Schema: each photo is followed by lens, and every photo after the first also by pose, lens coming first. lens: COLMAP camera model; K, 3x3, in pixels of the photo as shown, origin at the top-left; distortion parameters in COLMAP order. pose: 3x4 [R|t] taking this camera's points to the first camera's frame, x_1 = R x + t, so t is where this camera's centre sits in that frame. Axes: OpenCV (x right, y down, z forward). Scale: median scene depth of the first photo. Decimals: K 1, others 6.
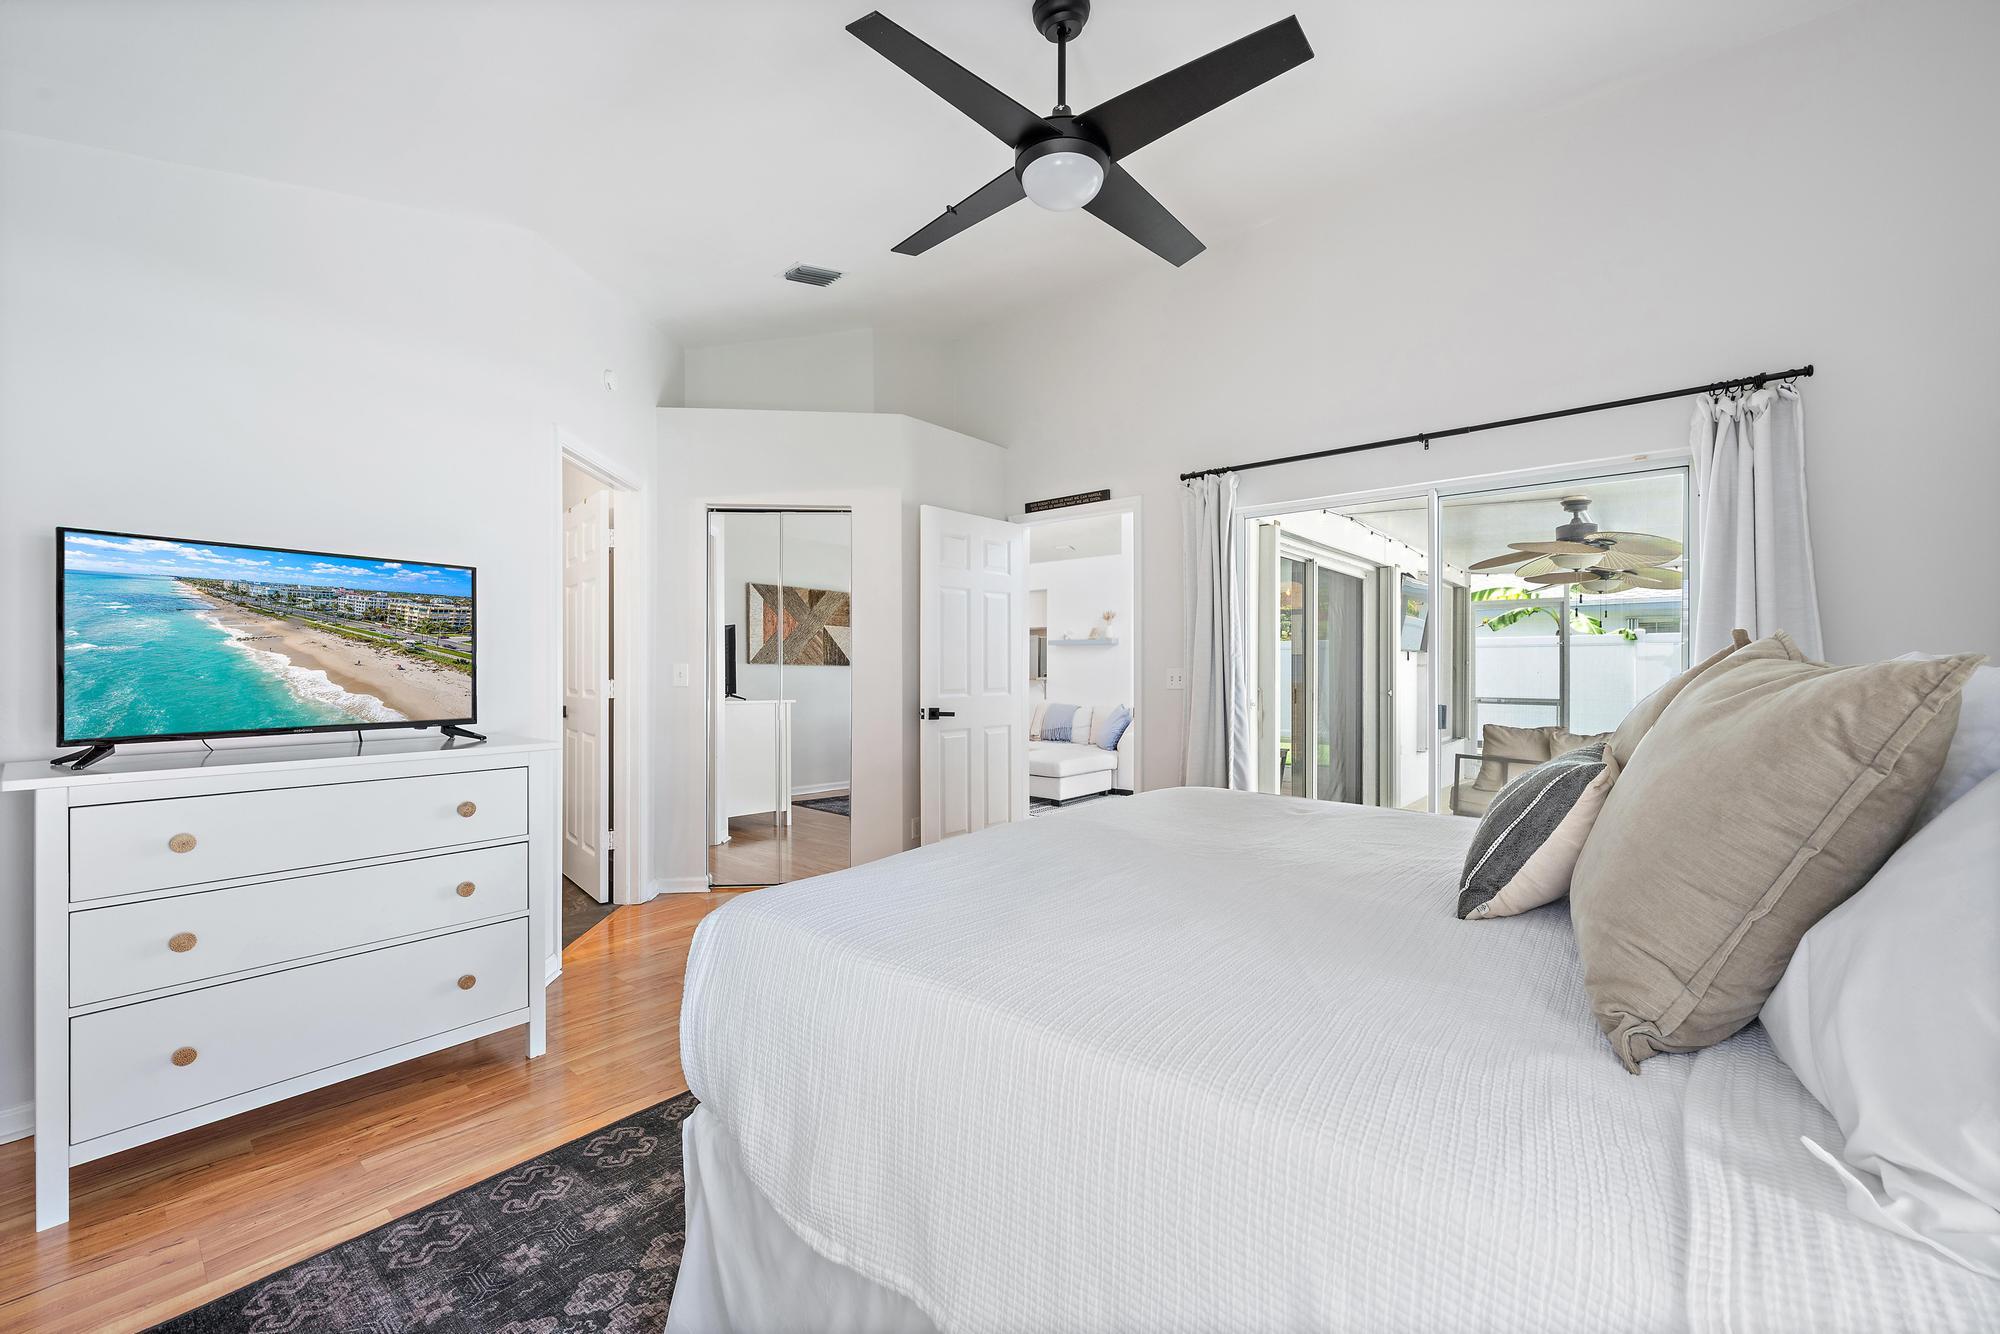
lens RADIAL K [[774.3, 0, 1004.8], [0, 774.3, 661.3], [0, 0, 1]] dist [-0.001803, -0.000101]
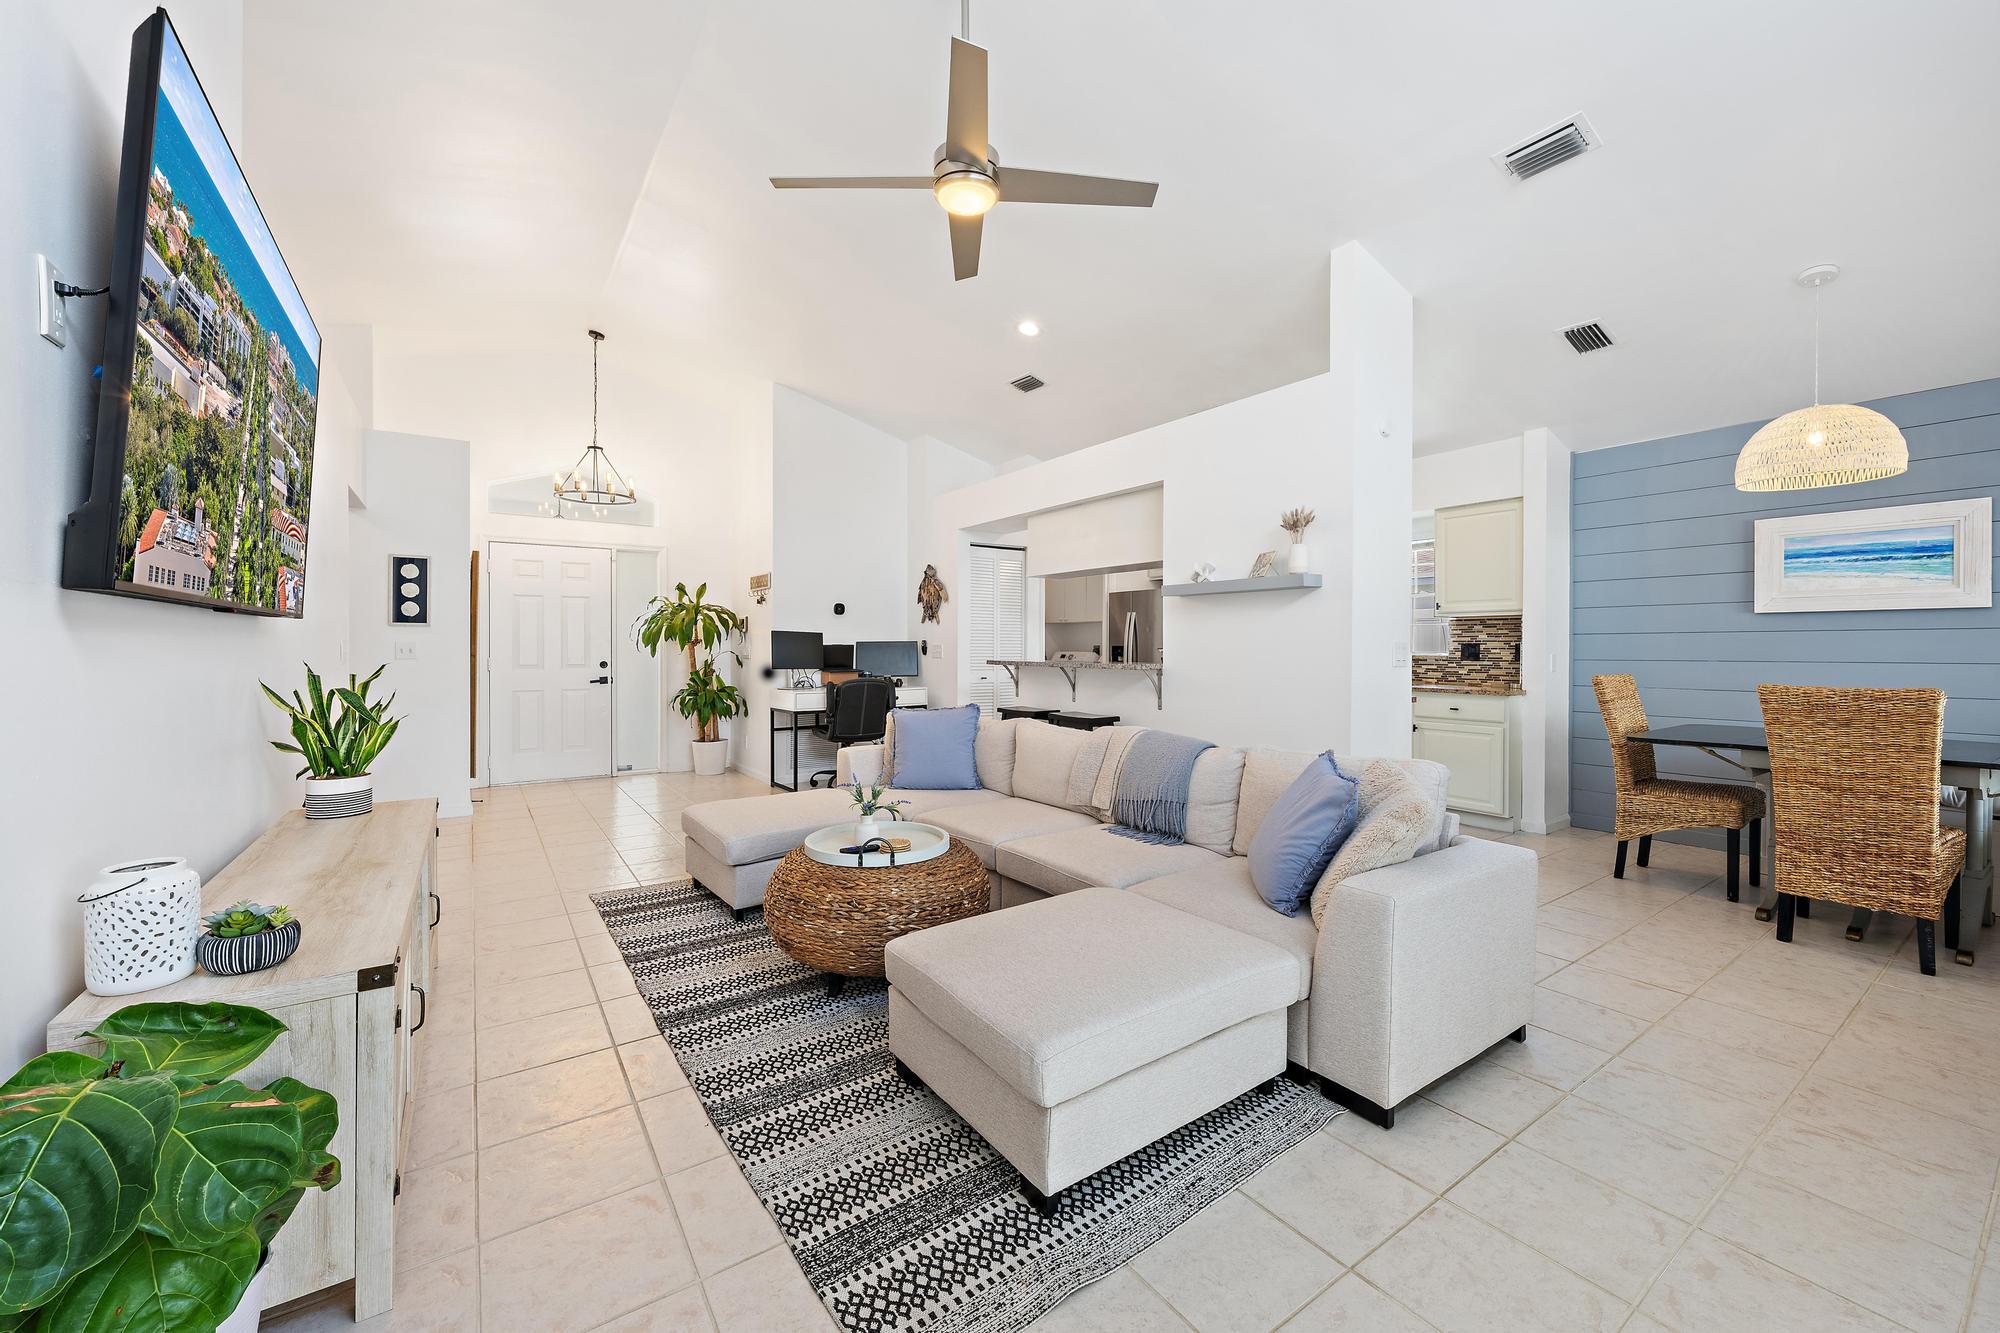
lens RADIAL K [[774.3, 0, 1004.8], [0, 774.3, 660.8], [0, 0, 1]] dist [-0.001803, -0.000101]
pose [[0.968287, -0.005195, -0.249787, 0.094869], [0.010907, 0.999710, 0.021490, 0.007801], [0.249603, -0.023533, 0.968062, 0.614855]]
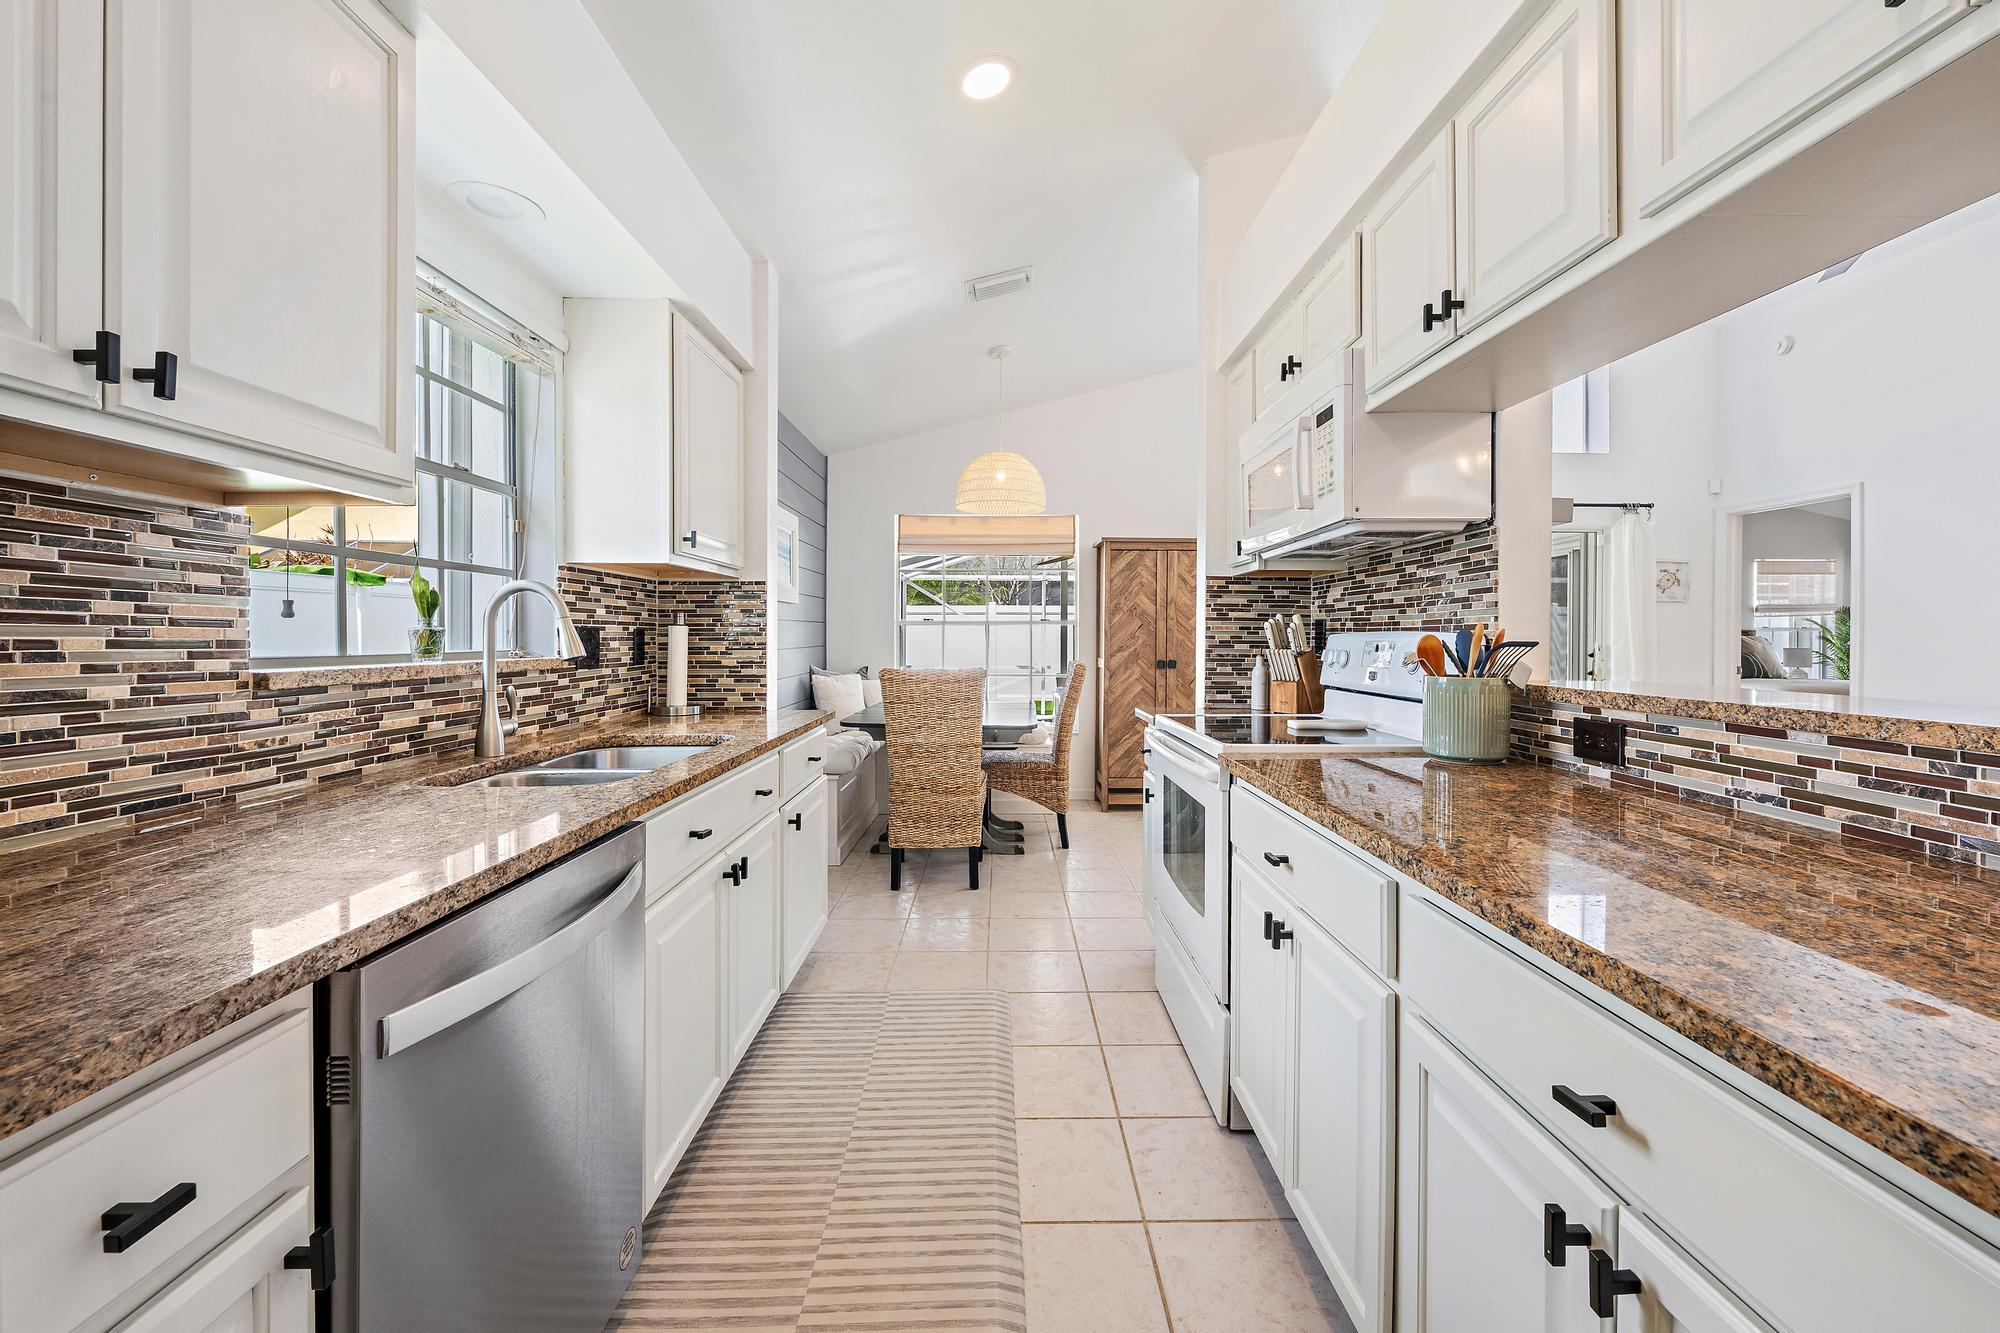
lens RADIAL K [[779.1, 0, 1011.3], [0, 779.1, 642.4], [0, 0, 1]] dist [-0.001189, -0.000001]
pose [[-0.665137, -0.018123, 0.746502, -0.000306], [-0.013418, 0.999834, 0.012318, 0.011619], [-0.746601, -0.001824, -0.665269, 1.465563]]
